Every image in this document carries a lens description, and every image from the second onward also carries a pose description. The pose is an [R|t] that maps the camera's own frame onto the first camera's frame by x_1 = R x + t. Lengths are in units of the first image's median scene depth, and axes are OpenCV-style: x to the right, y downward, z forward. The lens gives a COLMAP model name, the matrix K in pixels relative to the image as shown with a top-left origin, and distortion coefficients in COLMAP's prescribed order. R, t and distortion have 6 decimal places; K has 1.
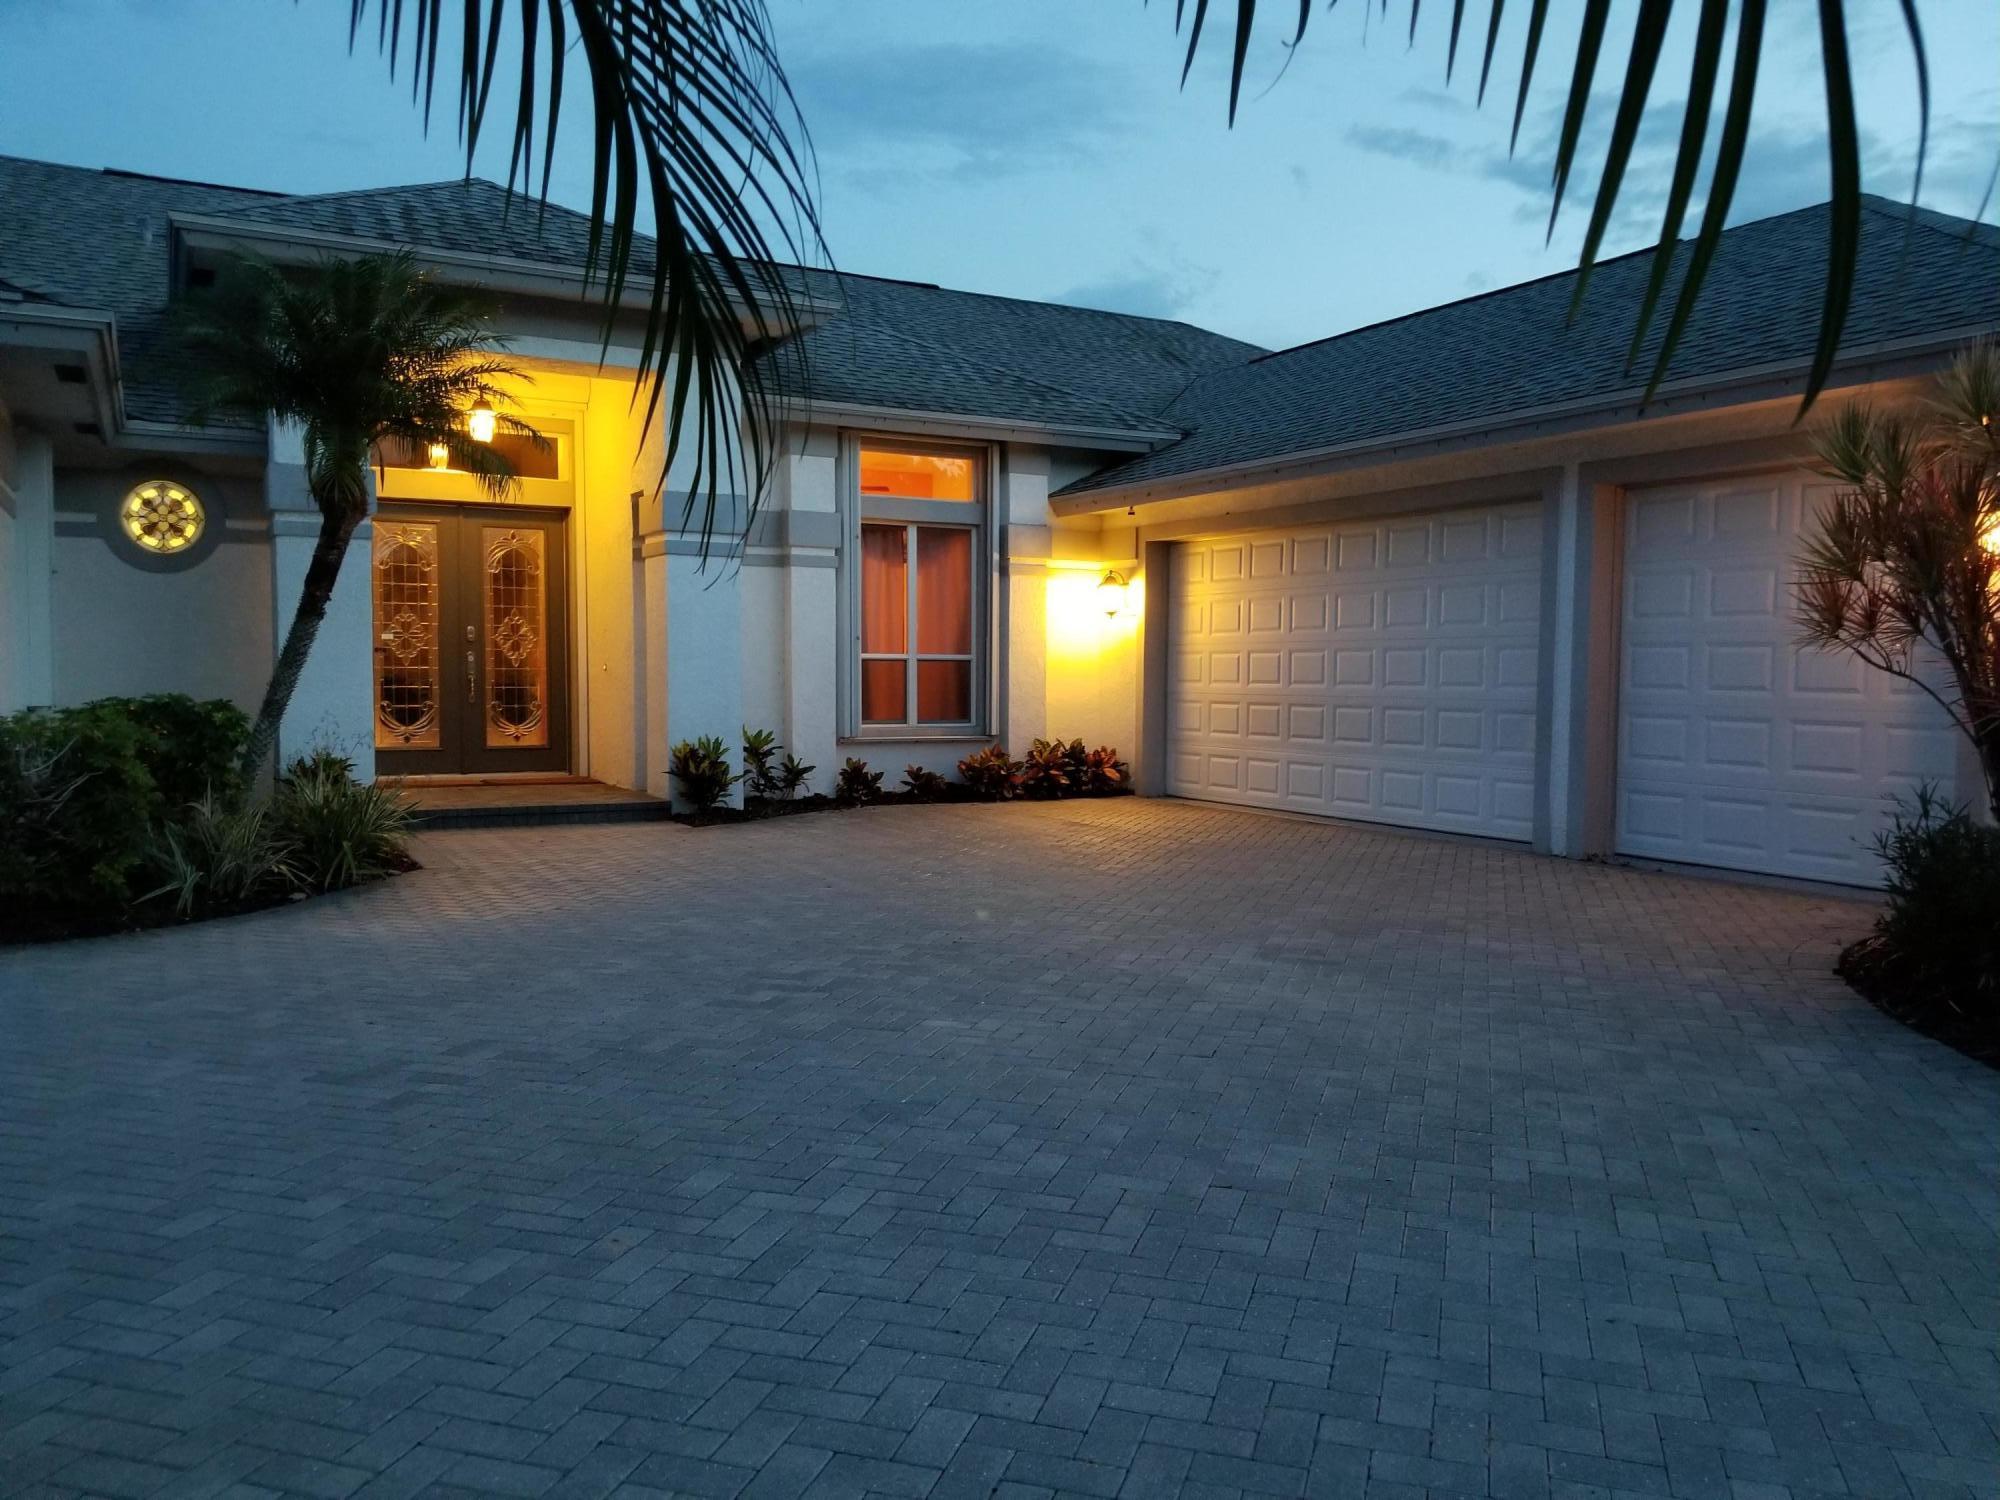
lens RADIAL K [[1586.4, 0, 1057.7], [0, 1586.4, 764.5], [0, 0, 1]] dist [0.059554, -0.098456]
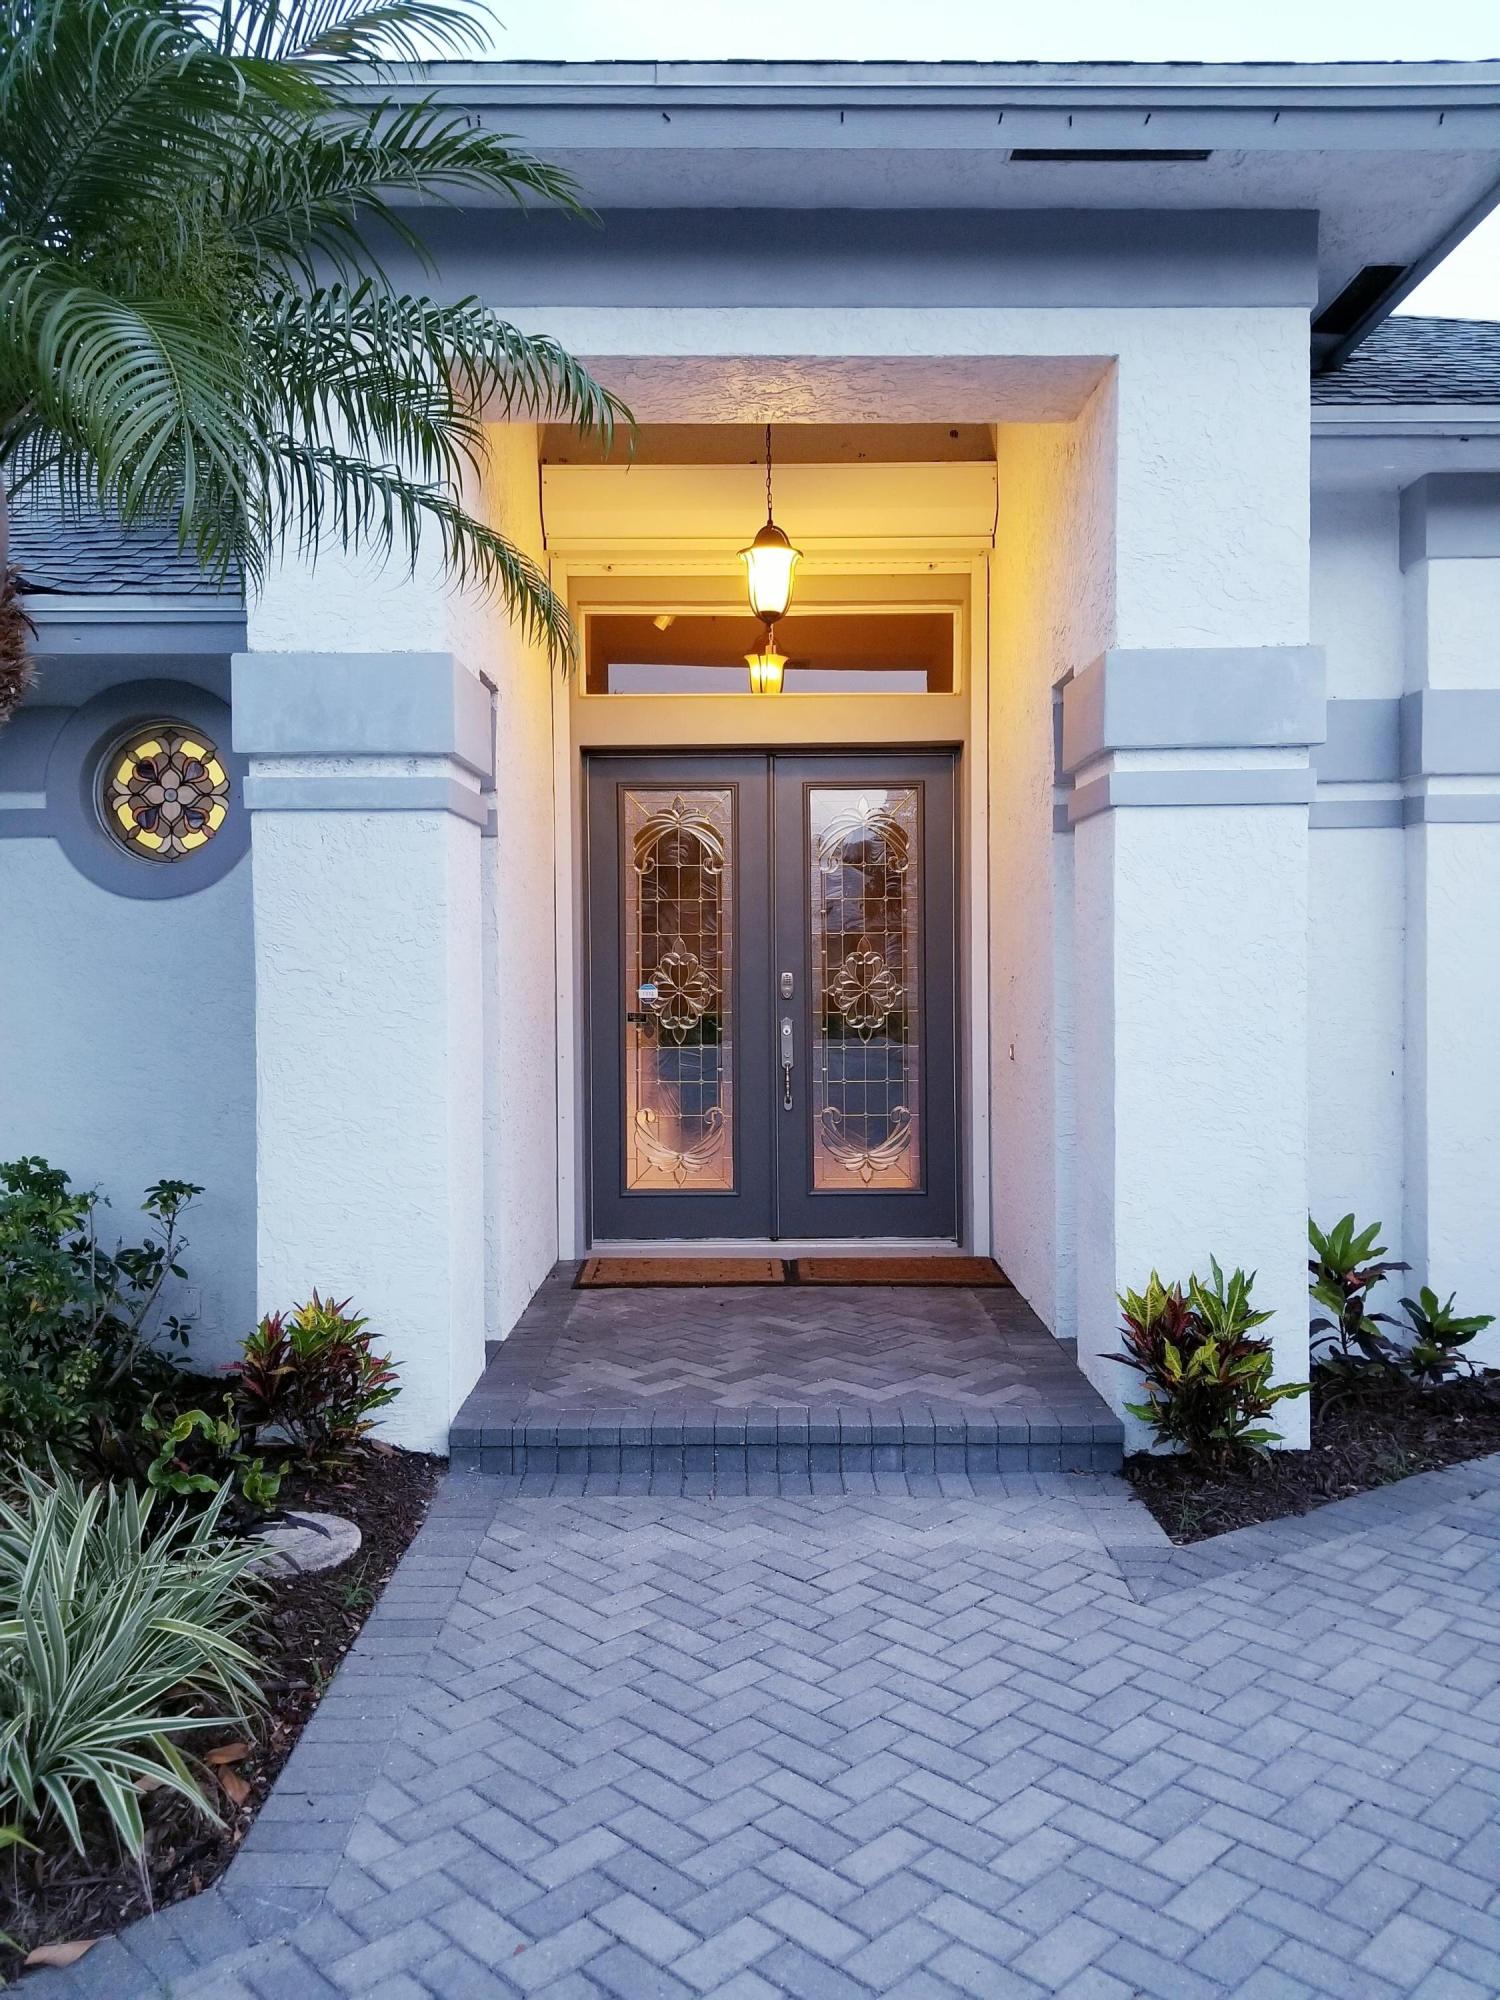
lens RADIAL K [[1586.4, 0, 750.0], [0, 1586.4, 1000.0], [0, 0, 1]] dist [0.059554, -0.098456]
pose [[0.868204, -0.002201, -0.496203, -0.112242], [-0.015118, 0.999409, -0.030886, -0.061955], [0.495977, 0.034317, 0.867657, 0.540750]]
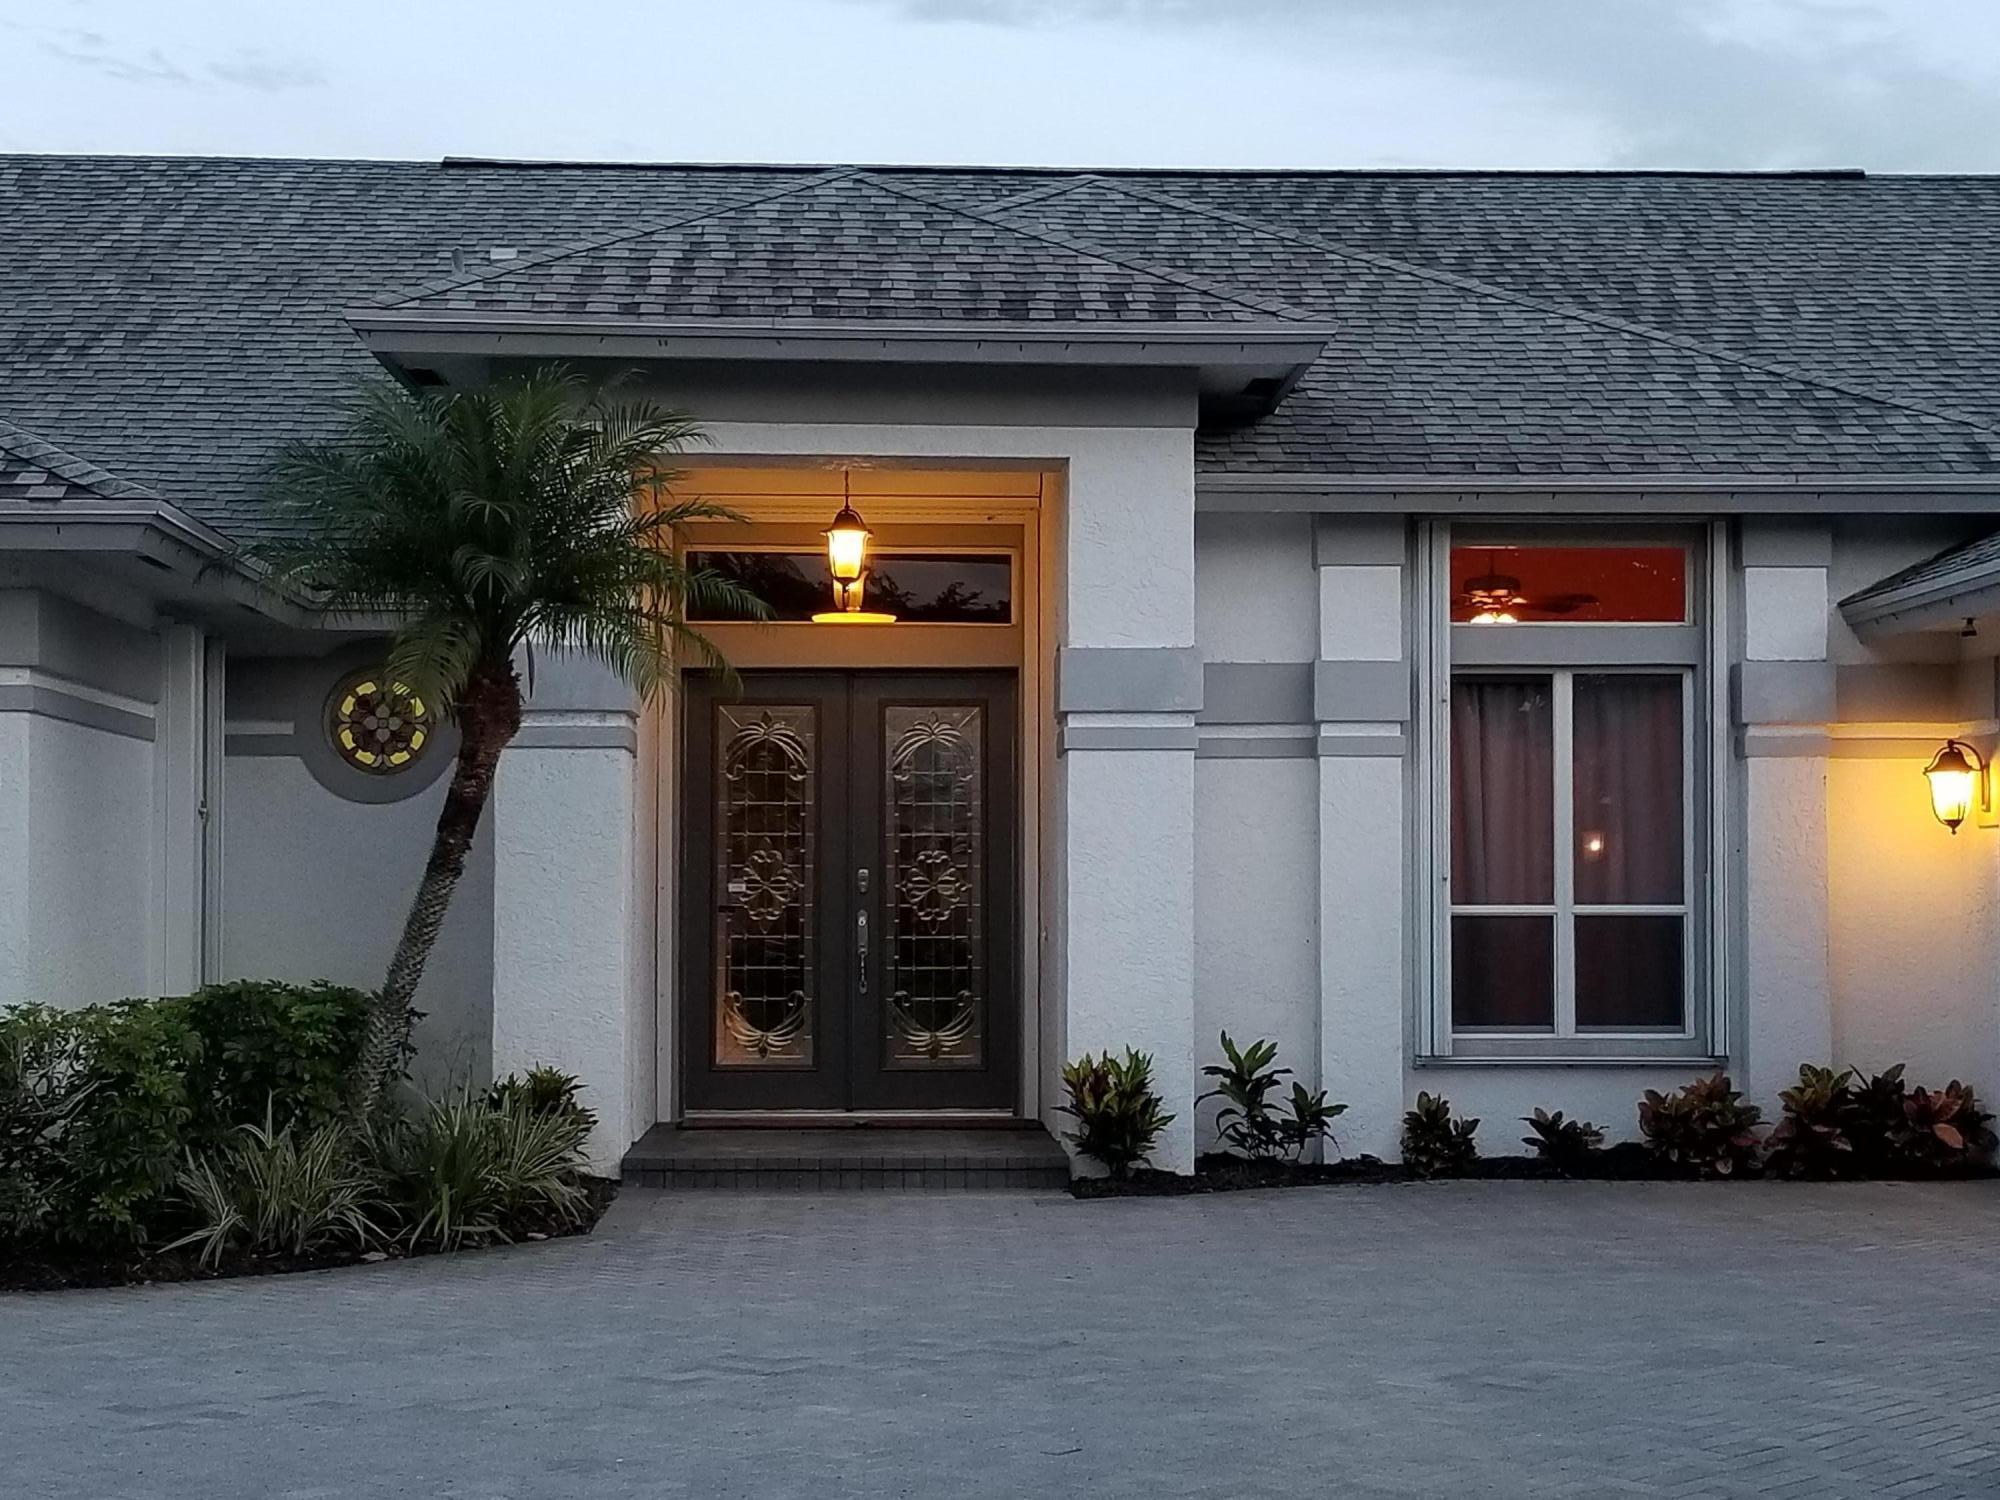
lens RADIAL K [[3708.5, 0, 1004.3], [0, 3708.5, 782.5], [0, 0, 1]] dist [0.149815, 0.023429]
pose [[0.887730, -0.024594, -0.459708, 0.345781], [-0.020123, 0.995544, -0.092121, 0.010753], [0.459925, 0.091030, 0.883279, -0.239630]]
